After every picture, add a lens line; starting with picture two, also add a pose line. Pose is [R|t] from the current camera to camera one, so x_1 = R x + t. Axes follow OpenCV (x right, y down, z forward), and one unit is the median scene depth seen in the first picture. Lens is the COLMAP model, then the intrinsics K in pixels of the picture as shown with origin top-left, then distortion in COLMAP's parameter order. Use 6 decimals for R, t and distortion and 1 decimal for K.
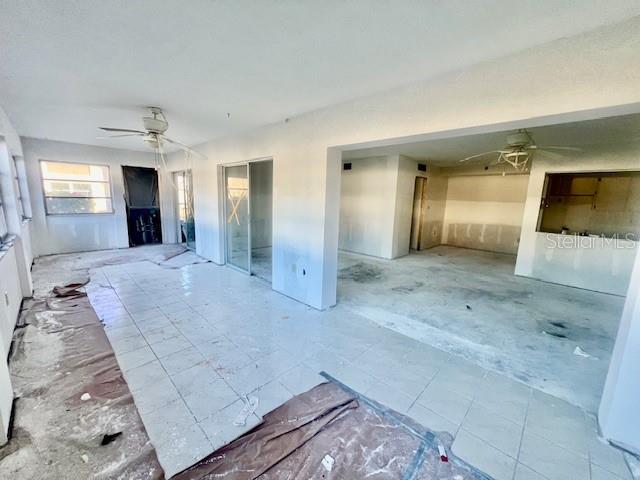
lens RADIAL K [[252.6, 0, 320.0], [0, 252.6, 240.0], [0, 0, 1]] dist [0.000859, -0.000075]
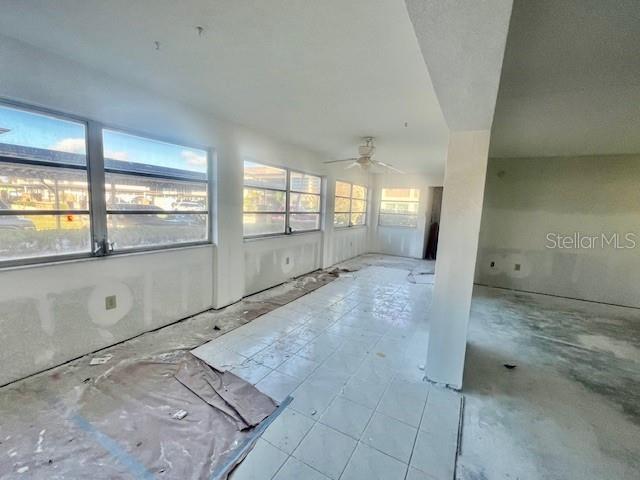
lens RADIAL K [[276.3, 0, 320.0], [0, 276.3, 240.0], [0, 0, 1]] dist [-0.000867, -0.000553]
pose [[0.253293, 0.102170, -0.961979, 0.466795], [-0.199715, 0.978508, 0.051340, -0.043821], [0.946550, 0.179118, 0.268254, 0.382217]]
